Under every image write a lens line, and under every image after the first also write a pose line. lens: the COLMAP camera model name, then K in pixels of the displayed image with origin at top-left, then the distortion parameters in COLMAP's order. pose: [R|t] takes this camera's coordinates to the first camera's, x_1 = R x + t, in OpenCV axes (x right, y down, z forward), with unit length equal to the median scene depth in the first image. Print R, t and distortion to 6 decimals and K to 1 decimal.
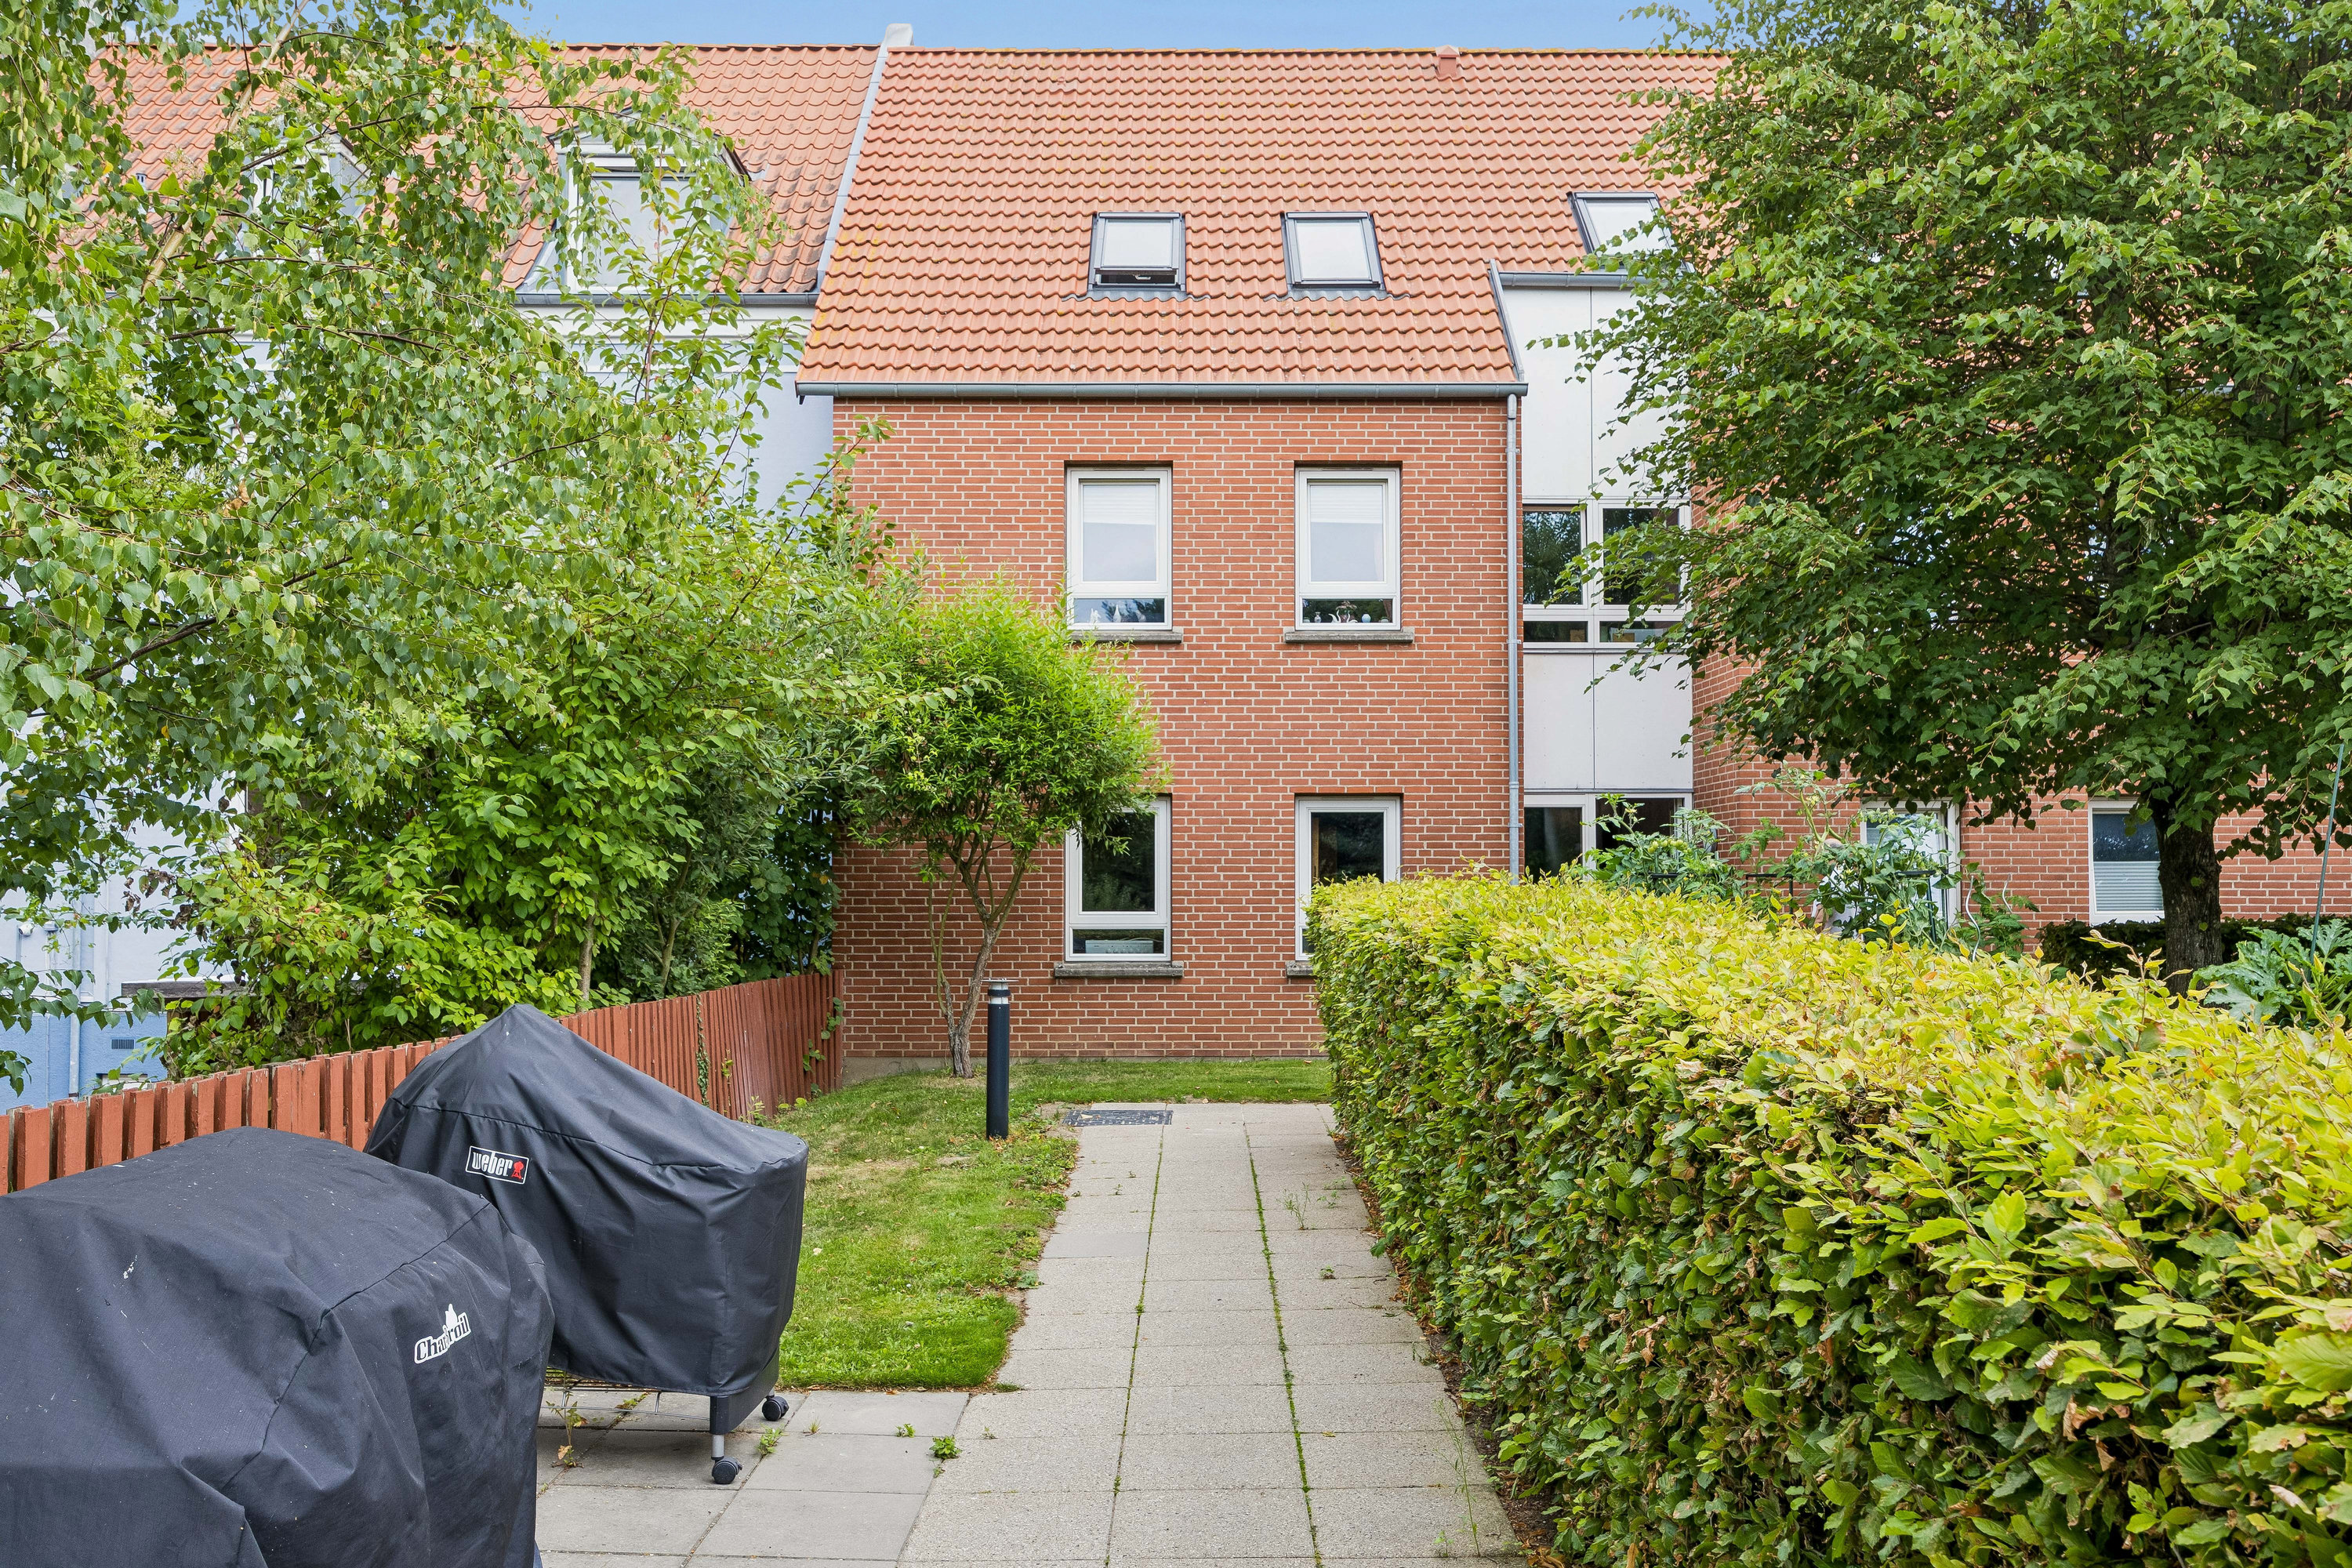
lens RADIAL K [[1926.2, 0, 1175.0], [0, 1926.2, 836.8], [0, 0, 1]] dist [-0.013924, 0.010745]
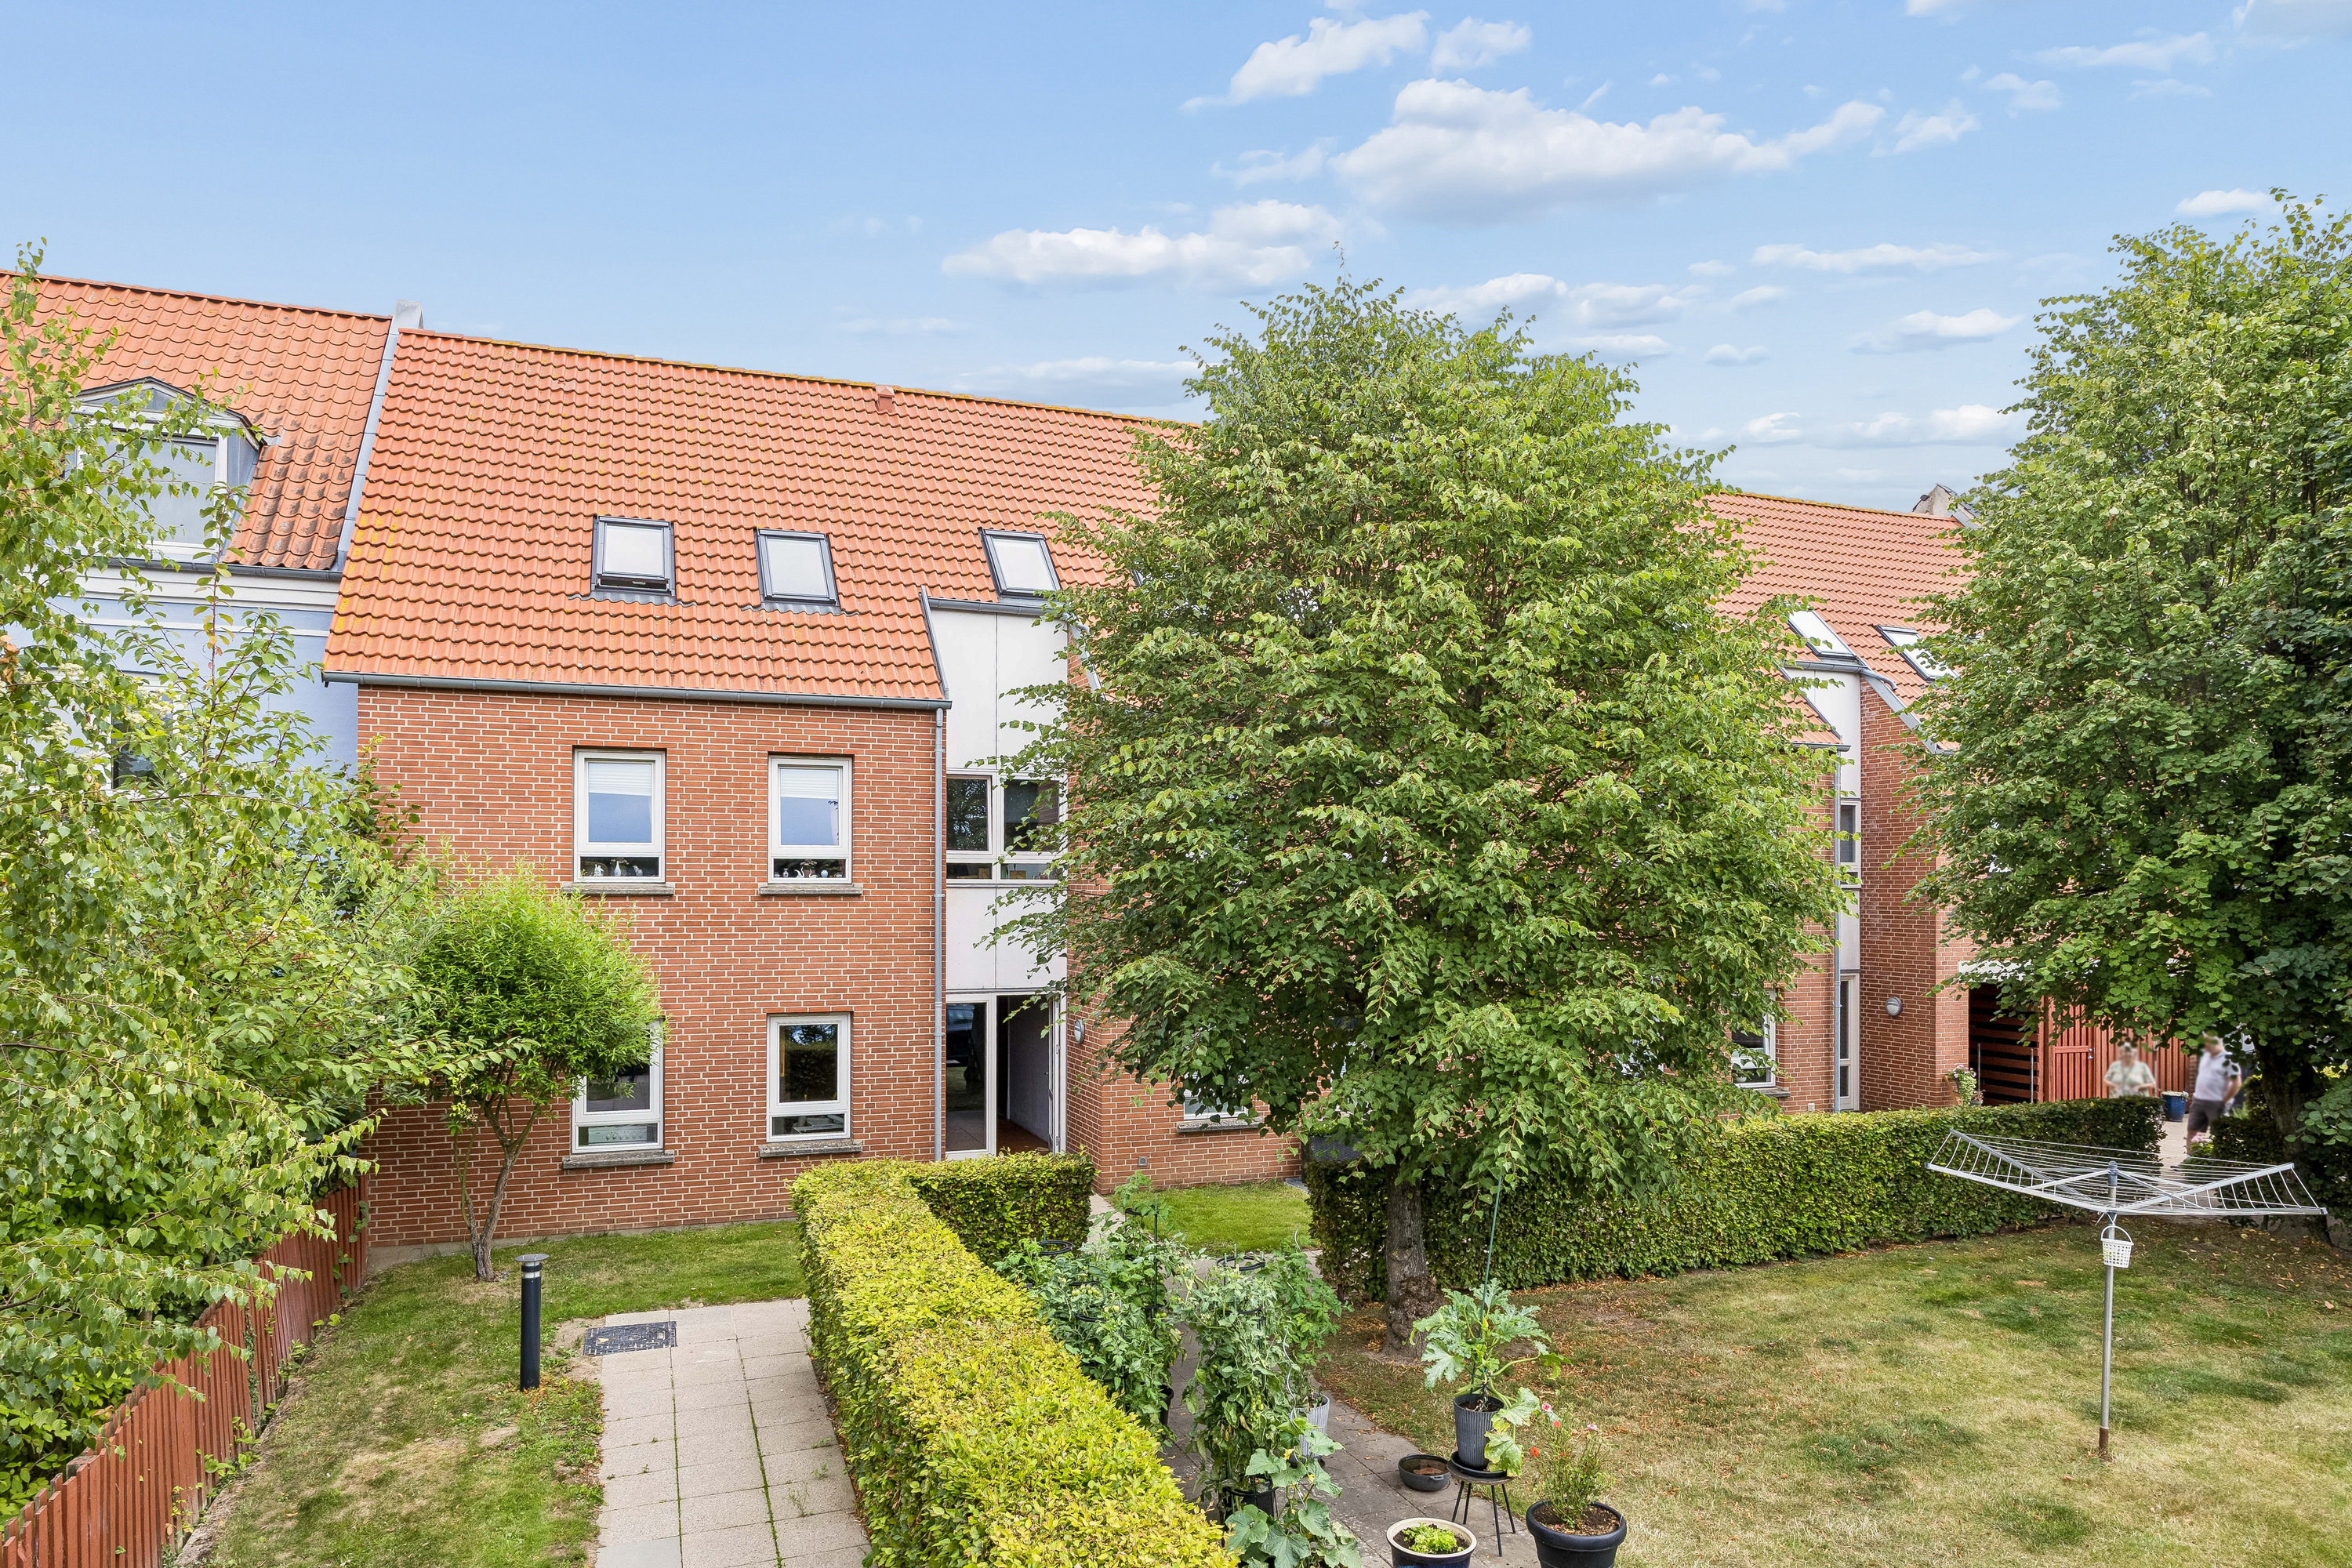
lens RADIAL K [[1516.2, 0, 1176.0], [0, 1516.2, 784.0], [0, 0, 1]] dist [-0.012530, 0.003507]
pose [[0.936480, 0.003668, 0.350702, -0.035569], [-0.010472, 0.999792, 0.017508, -0.191392], [-0.350565, -0.020069, 0.936324, -0.027481]]
